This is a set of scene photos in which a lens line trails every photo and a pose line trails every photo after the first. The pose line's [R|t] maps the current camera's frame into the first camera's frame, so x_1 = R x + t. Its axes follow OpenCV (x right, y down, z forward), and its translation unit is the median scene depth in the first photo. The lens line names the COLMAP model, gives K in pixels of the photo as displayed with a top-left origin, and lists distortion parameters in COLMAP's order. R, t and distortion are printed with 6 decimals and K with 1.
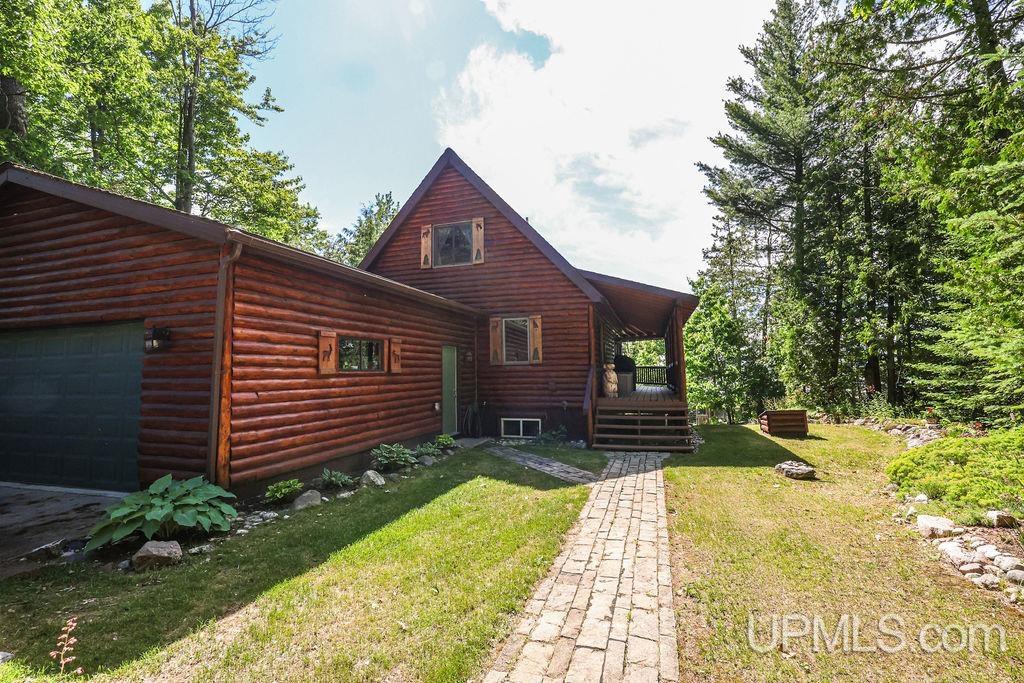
lens RADIAL K [[440.9, 0, 525.2], [0, 440.9, 336.0], [0, 0, 1]] dist [-0.002731, -0.000171]
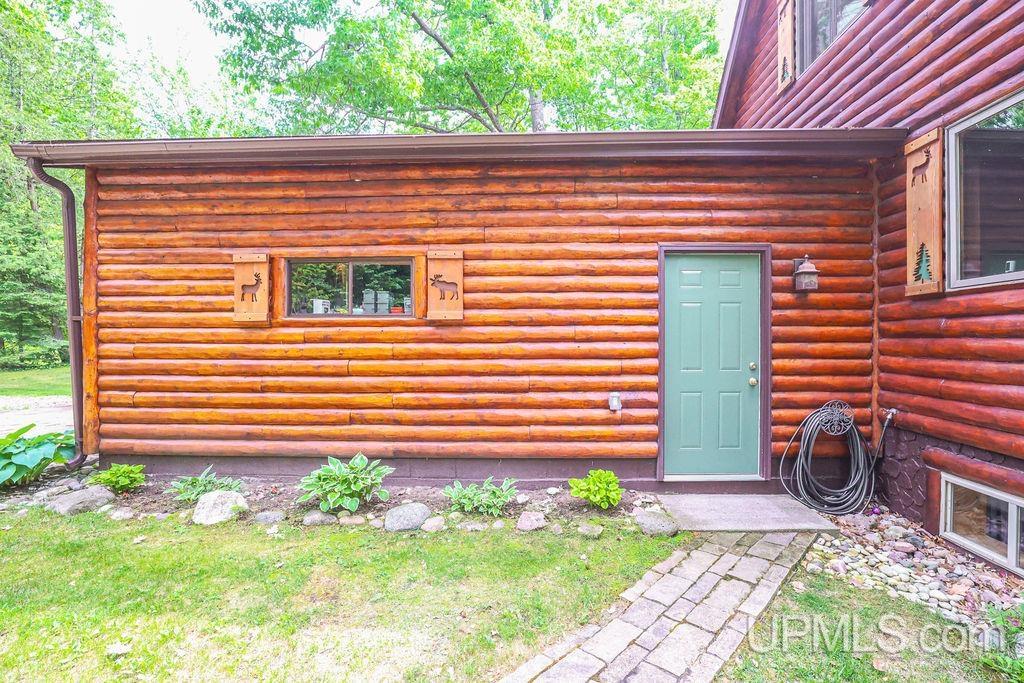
lens RADIAL K [[456.1, 0, 512.0], [0, 456.1, 341.5], [0, 0, 1]] dist [-0.002034, -0.000275]
pose [[0.273366, 0.021715, -0.961665, 0.161887], [0.075989, 0.996133, 0.044094, 0.064739], [0.958904, -0.085130, 0.270659, 0.660877]]
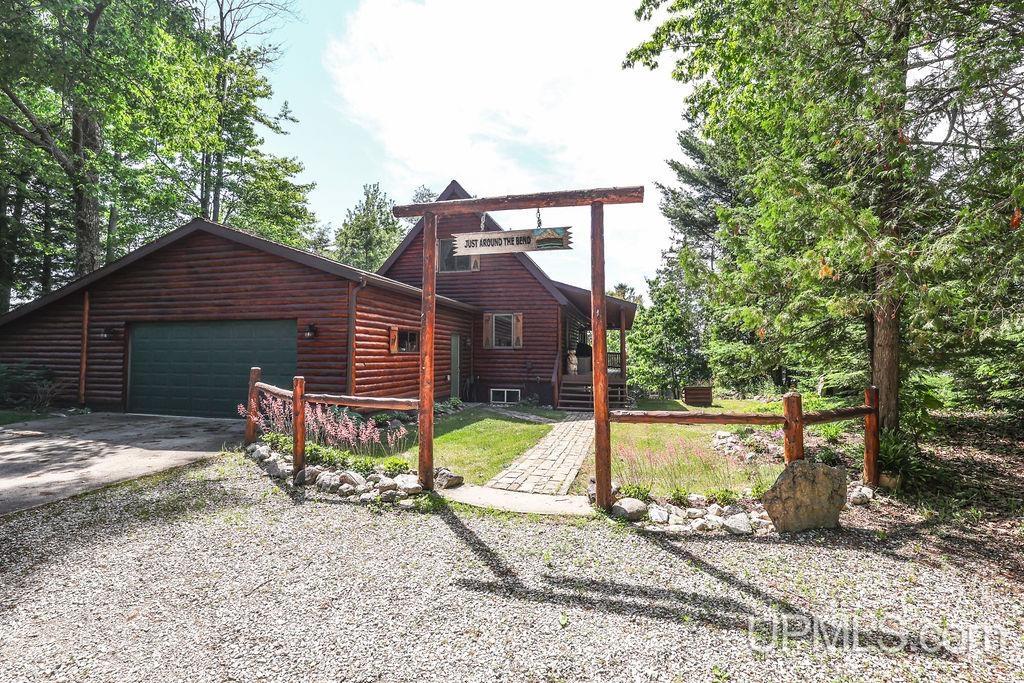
lens RADIAL K [[456.1, 0, 512.0], [0, 456.1, 341.5], [0, 0, 1]] dist [-0.002034, -0.000275]
pose [[0.999012, 0.023522, 0.037706, -0.045203], [-0.025476, 0.998311, 0.052210, -0.030758], [-0.036414, -0.053119, 0.997924, -0.380198]]
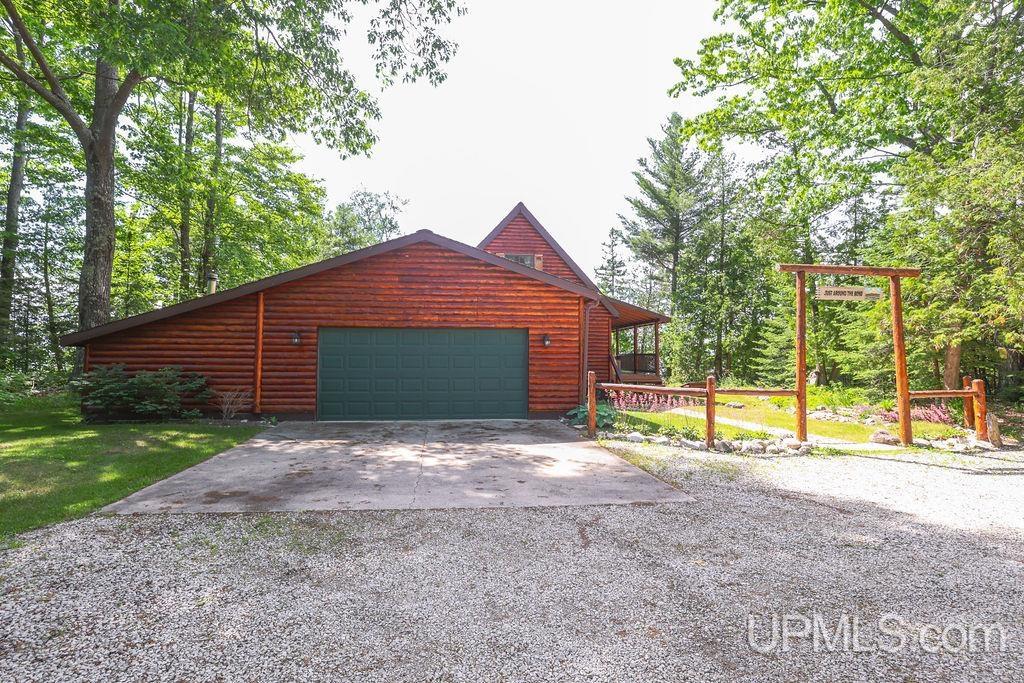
lens RADIAL K [[456.1, 0, 512.0], [0, 456.1, 341.5], [0, 0, 1]] dist [-0.002034, -0.000275]
pose [[0.916822, 0.034902, 0.397767, -0.827741], [-0.055309, 0.997670, 0.039942, -0.030250], [-0.395446, -0.058620, 0.916617, -0.398318]]
